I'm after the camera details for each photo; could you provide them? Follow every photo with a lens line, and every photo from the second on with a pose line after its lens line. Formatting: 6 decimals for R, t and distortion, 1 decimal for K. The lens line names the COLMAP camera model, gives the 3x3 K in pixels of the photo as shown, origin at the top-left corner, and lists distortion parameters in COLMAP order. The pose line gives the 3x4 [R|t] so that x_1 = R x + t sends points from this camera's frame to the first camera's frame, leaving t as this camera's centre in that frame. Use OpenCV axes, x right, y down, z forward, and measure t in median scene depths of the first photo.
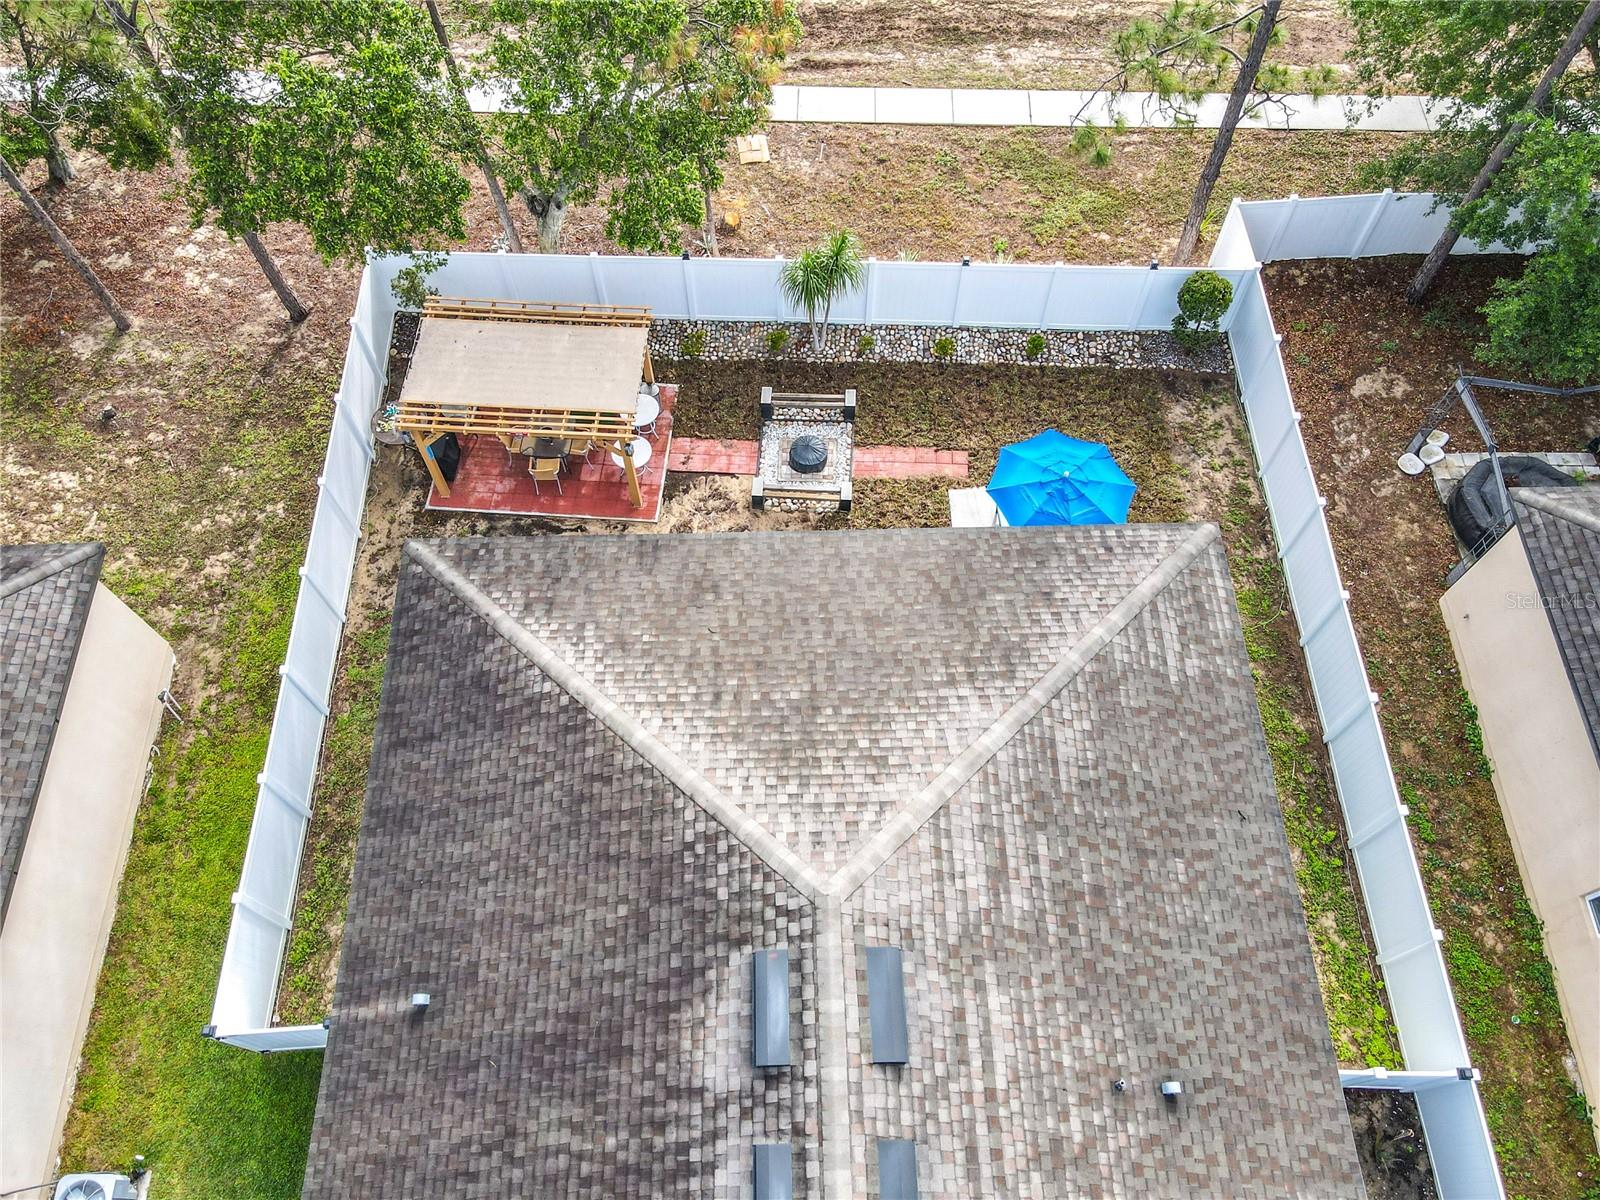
lens RADIAL K [[1158.7, 0, 792.1], [0, 1158.7, 629.0], [0, 0, 1]] dist [0.018565, 0.008407]
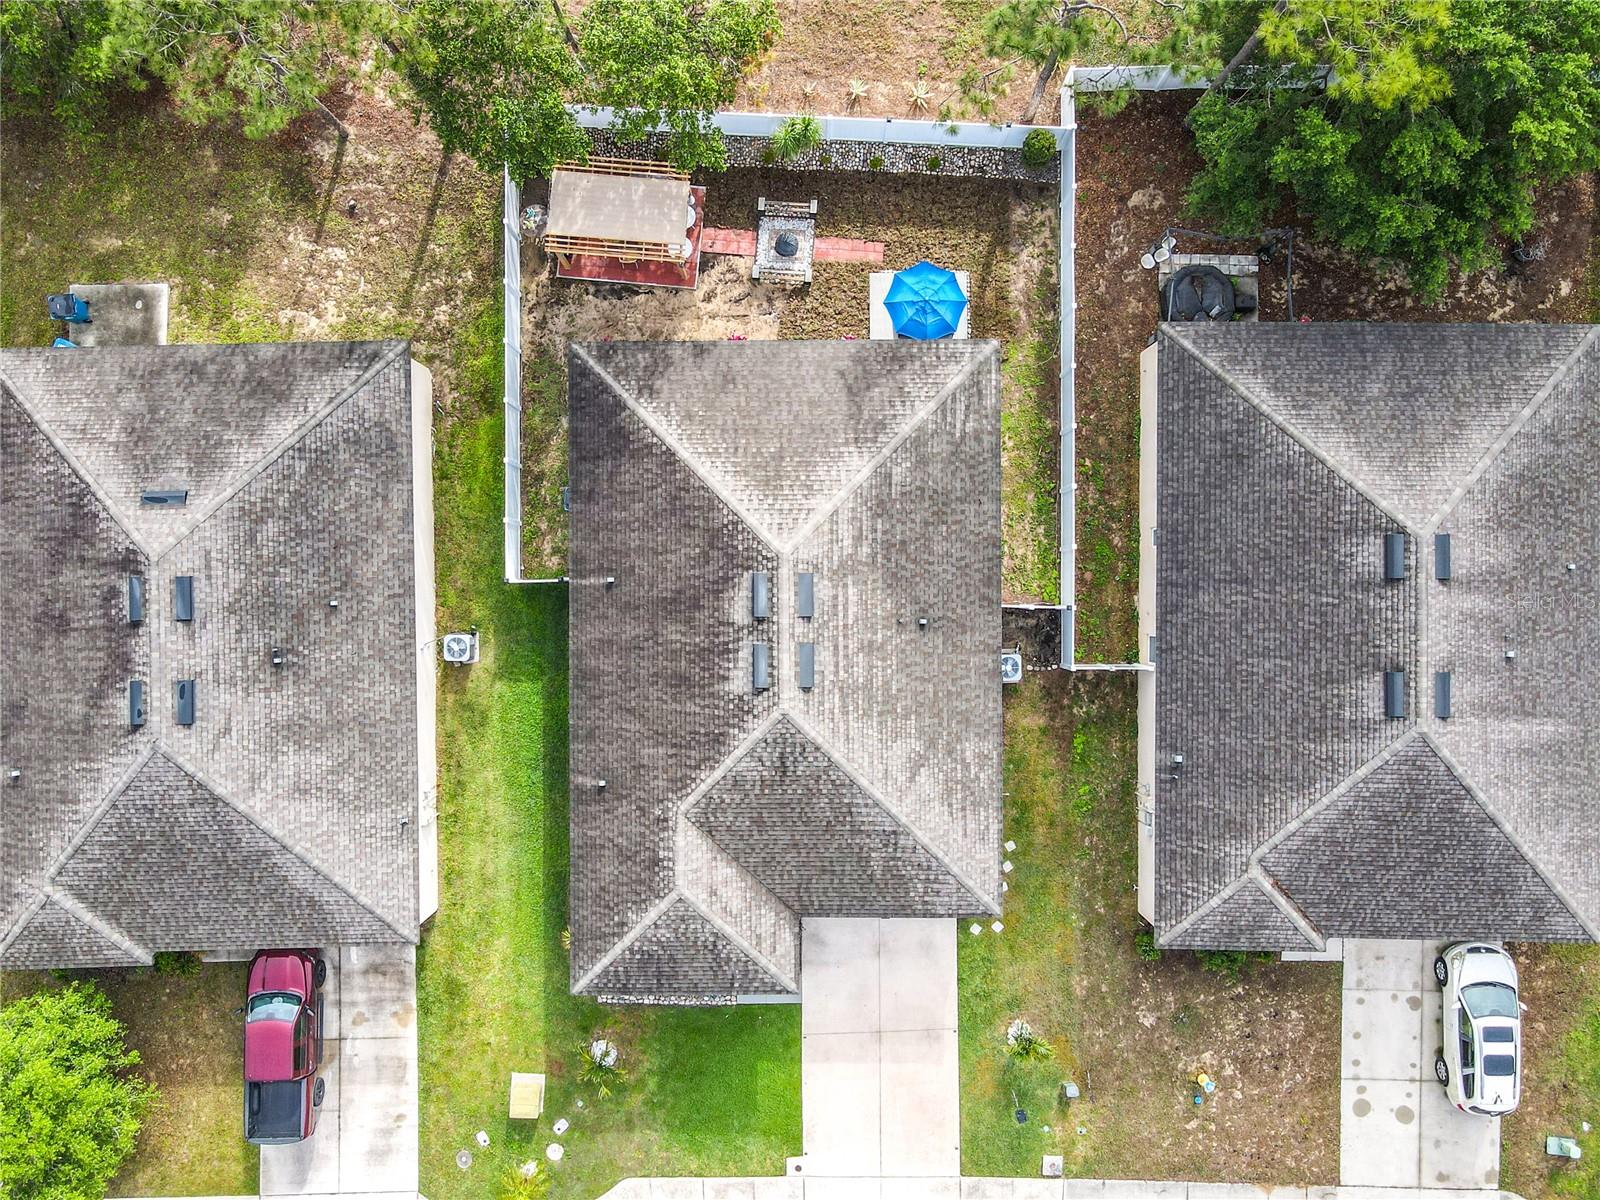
lens RADIAL K [[1158.7, 0, 792.1], [0, 1158.7, 629.0], [0, 0, 1]] dist [0.018565, 0.008407]
pose [[0.999850, 0.016645, 0.004713, 0.031762], [-0.016893, 0.880796, 0.473194, -0.621679], [0.003725, -0.473203, 0.880946, -0.971749]]
